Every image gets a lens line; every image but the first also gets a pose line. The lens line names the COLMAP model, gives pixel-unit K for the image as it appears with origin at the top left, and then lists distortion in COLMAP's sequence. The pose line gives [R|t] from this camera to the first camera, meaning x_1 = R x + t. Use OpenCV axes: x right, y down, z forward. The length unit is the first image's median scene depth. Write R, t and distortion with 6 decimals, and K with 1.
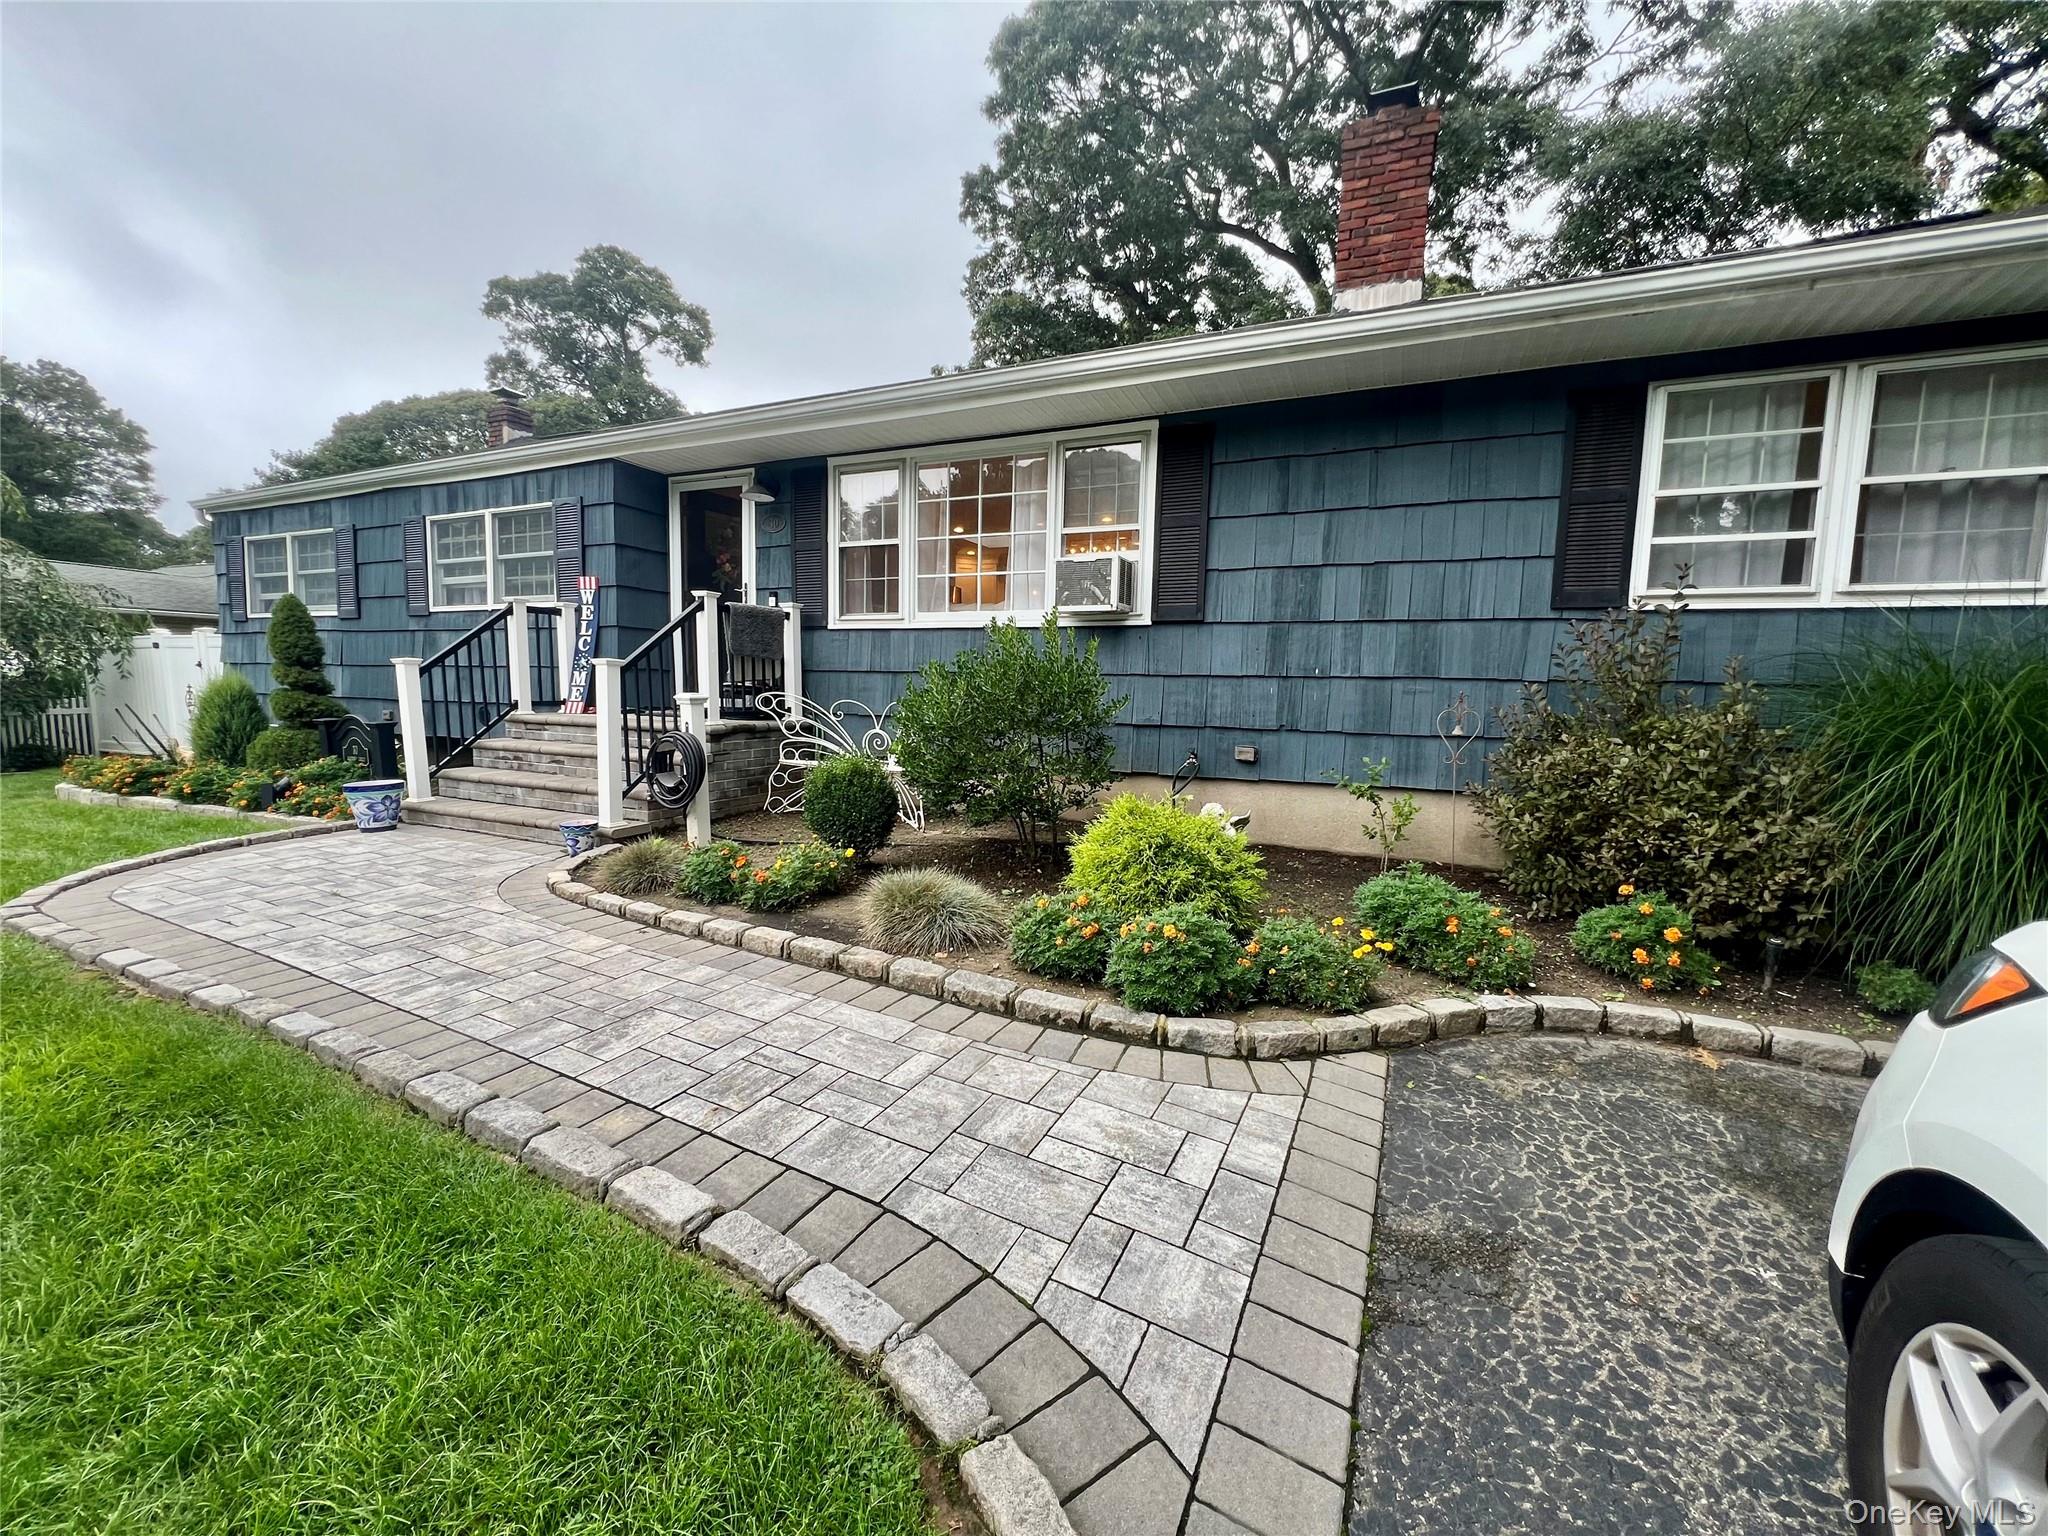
lens RADIAL K [[822.6, 0, 1020.8], [0, 822.6, 766.5], [0, 0, 1]] dist [-0.002510, 0.001222]
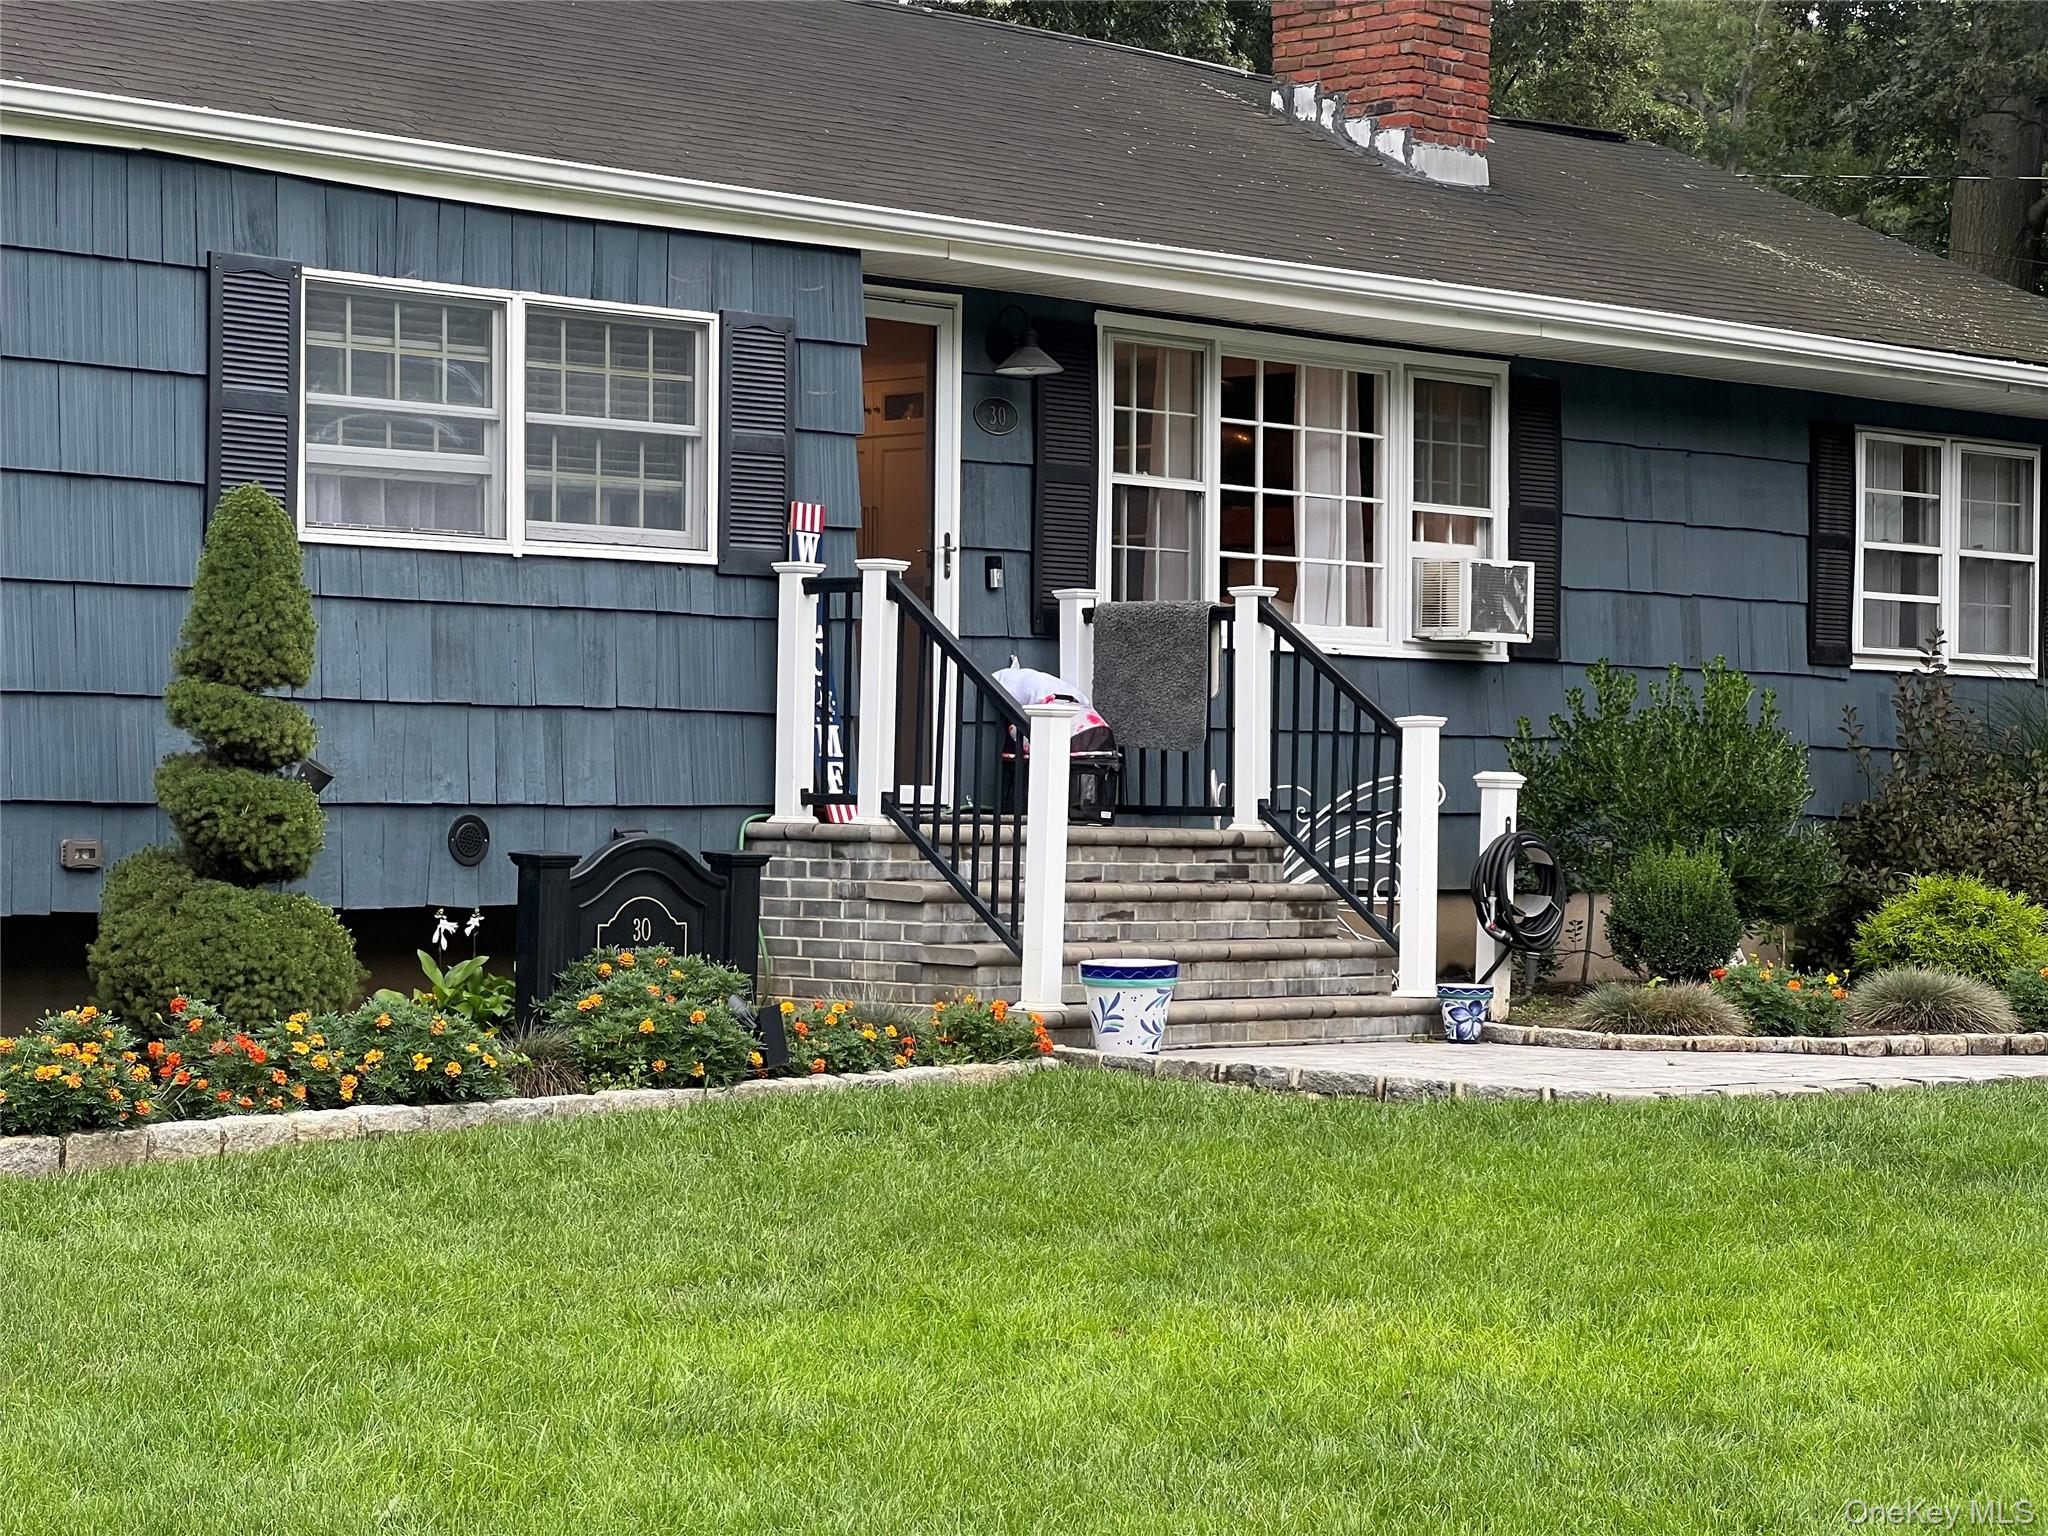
lens RADIAL K [[4586.6, 0, 1023.9], [0, 4586.6, 768.7], [0, 0, 1]] dist [0.003654, 0.000000]
pose [[0.343605, -0.001285, 0.939113, -3.614553], [0.099589, 0.994410, -0.035078, 0.000185], [-0.933819, 0.105579, 0.341813, 0.133727]]
